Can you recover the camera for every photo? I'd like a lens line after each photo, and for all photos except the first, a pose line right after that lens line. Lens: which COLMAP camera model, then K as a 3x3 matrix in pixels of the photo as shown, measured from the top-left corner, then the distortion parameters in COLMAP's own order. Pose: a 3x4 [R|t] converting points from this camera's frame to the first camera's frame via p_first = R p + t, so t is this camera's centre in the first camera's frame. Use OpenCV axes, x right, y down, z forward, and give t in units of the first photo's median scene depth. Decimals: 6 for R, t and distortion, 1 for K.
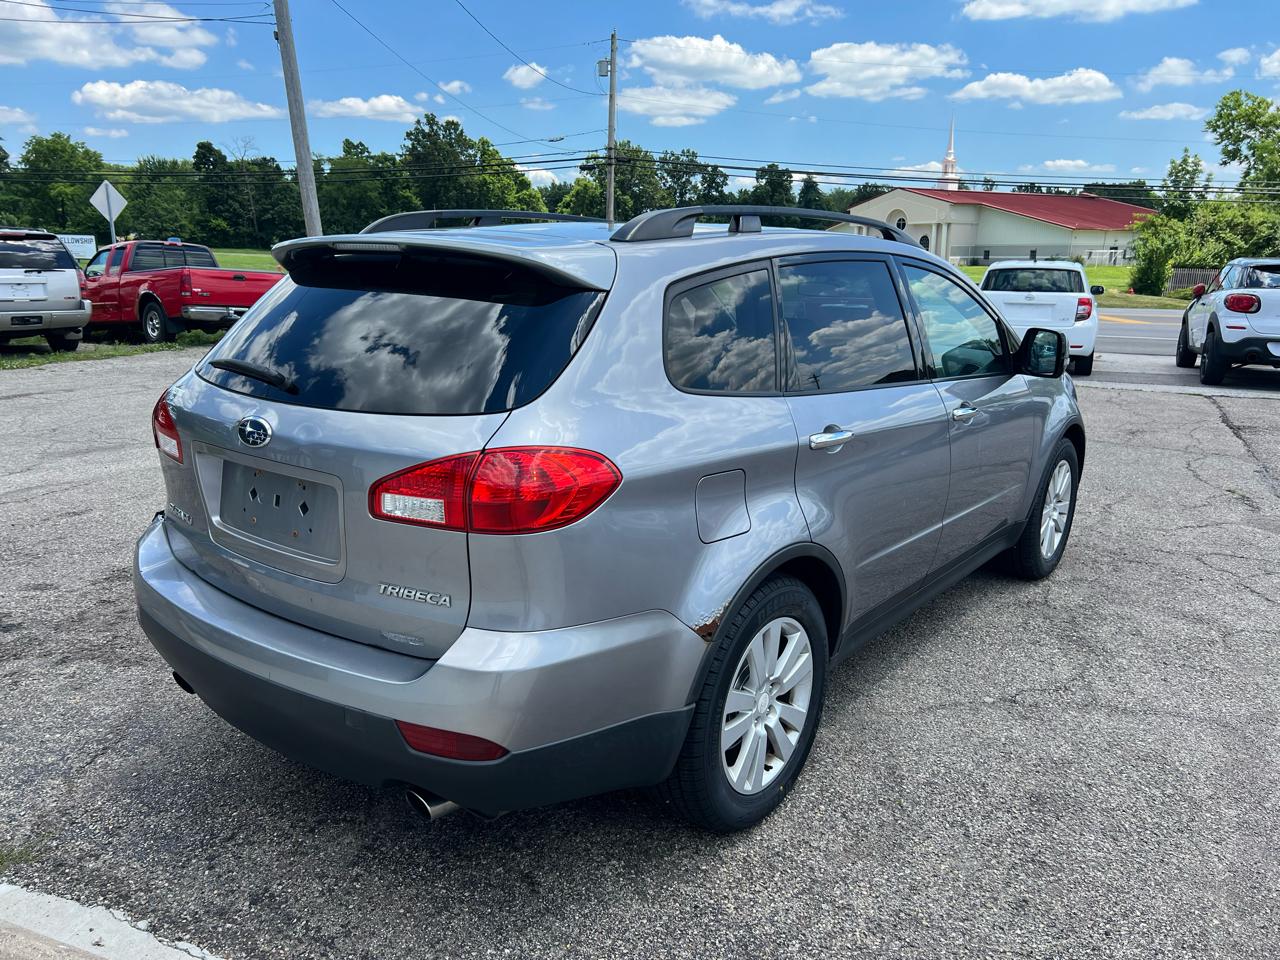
lens RADIAL K [[973.6, 0, 636.0], [0, 973.6, 478.3], [0, 0, 1]] dist [0.053181, -0.059849]
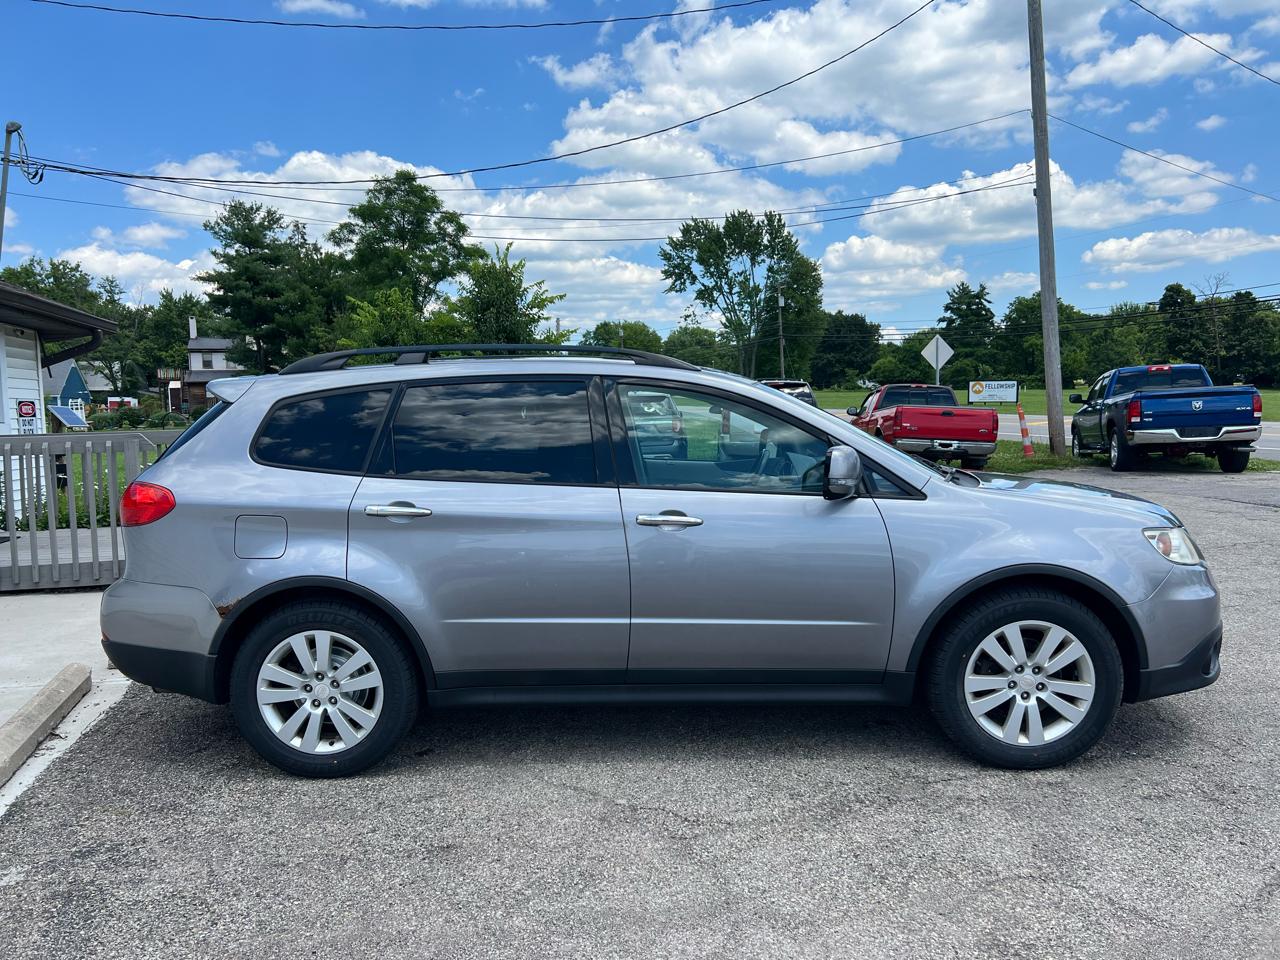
lens RADIAL K [[973.6, 0, 636.0], [0, 973.6, 478.3], [0, 0, 1]] dist [0.053181, -0.059849]
pose [[0.596682, 0.043837, -0.801280, 1.559967], [-0.156388, 0.985714, -0.062529, -0.055424], [0.787092, 0.162621, 0.595013, 0.480048]]
